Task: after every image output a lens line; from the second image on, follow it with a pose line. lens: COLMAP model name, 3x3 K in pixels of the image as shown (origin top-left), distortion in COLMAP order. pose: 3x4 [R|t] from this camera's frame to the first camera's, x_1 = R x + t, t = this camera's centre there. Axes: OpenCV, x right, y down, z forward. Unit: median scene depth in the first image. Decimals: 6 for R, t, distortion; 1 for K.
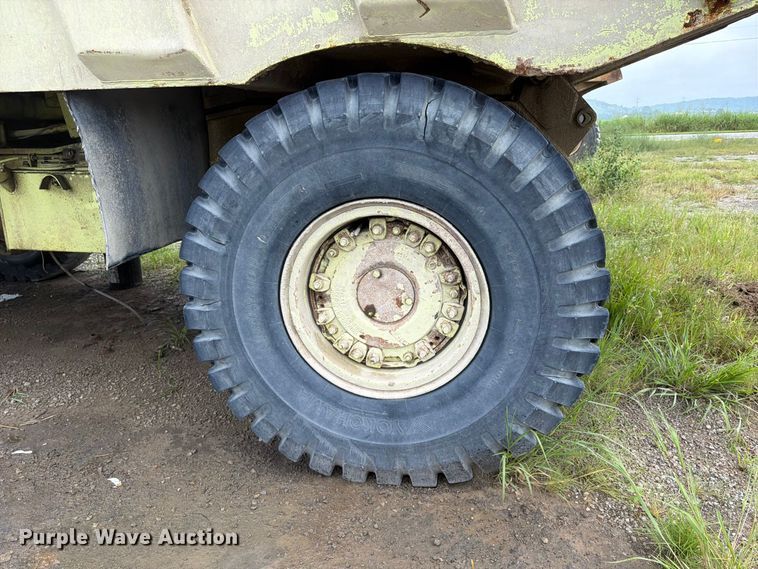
lens RADIAL K [[549.1, 0, 382.8], [0, 549.1, 284.8], [0, 0, 1]] dist [-0.007085, -0.004937]
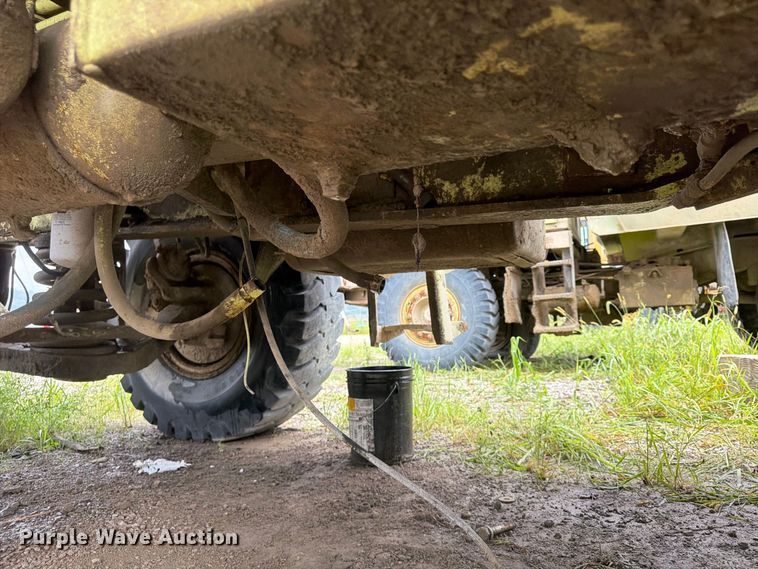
lens RADIAL K [[549.1, 0, 382.8], [0, 549.1, 284.8], [0, 0, 1]] dist [-0.007085, -0.004937]
pose [[0.955741, -0.025174, -0.293131, -0.328527], [-0.075595, 0.941870, -0.327362, 0.014909], [0.284332, 0.335033, 0.898281, 0.526472]]
